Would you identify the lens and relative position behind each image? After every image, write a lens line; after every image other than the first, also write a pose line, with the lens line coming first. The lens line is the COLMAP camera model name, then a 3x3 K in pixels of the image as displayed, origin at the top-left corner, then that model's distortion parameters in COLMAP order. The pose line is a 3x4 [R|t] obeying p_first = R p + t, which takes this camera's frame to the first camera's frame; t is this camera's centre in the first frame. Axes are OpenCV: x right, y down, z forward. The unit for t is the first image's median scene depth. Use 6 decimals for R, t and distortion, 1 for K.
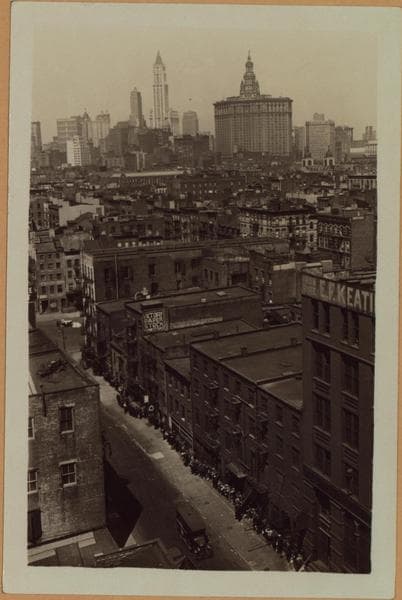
lens RADIAL K [[633.9, 0, 220.6], [0, 633.9, 247.3], [0, 0, 1]] dist [0.004160, 0.005341]
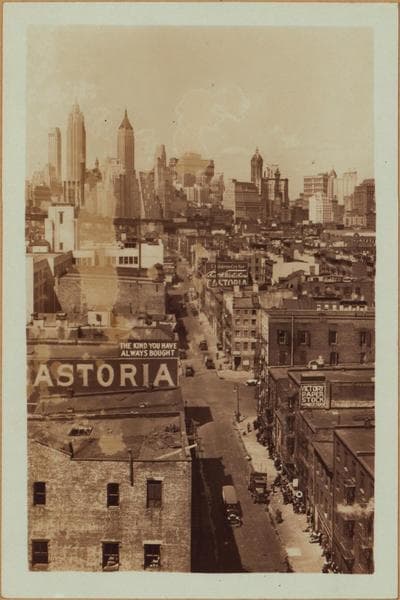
lens RADIAL K [[654.0, 0, 224.5], [0, 654.0, 259.7], [0, 0, 1]] dist [0.010635, 0.016100]
pose [[0.929033, 0.063156, -0.364566, 0.082534], [-0.089972, 0.994310, -0.057028, -0.007442], [0.358890, 0.085781, 0.929430, 0.069457]]
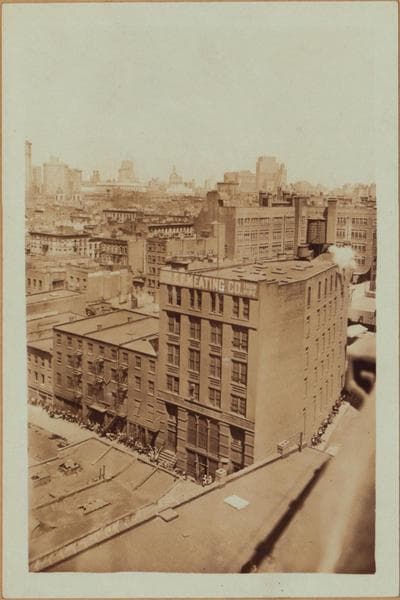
lens RADIAL K [[515.5, 0, 200.9], [0, 515.5, 256.2], [0, 0, 1]] dist [0.116294, -0.000309]
pose [[0.904260, -0.003479, 0.426968, -0.167176], [0.013194, 0.999717, -0.019798, 0.015758], [-0.426778, 0.023536, 0.904050, -0.122962]]
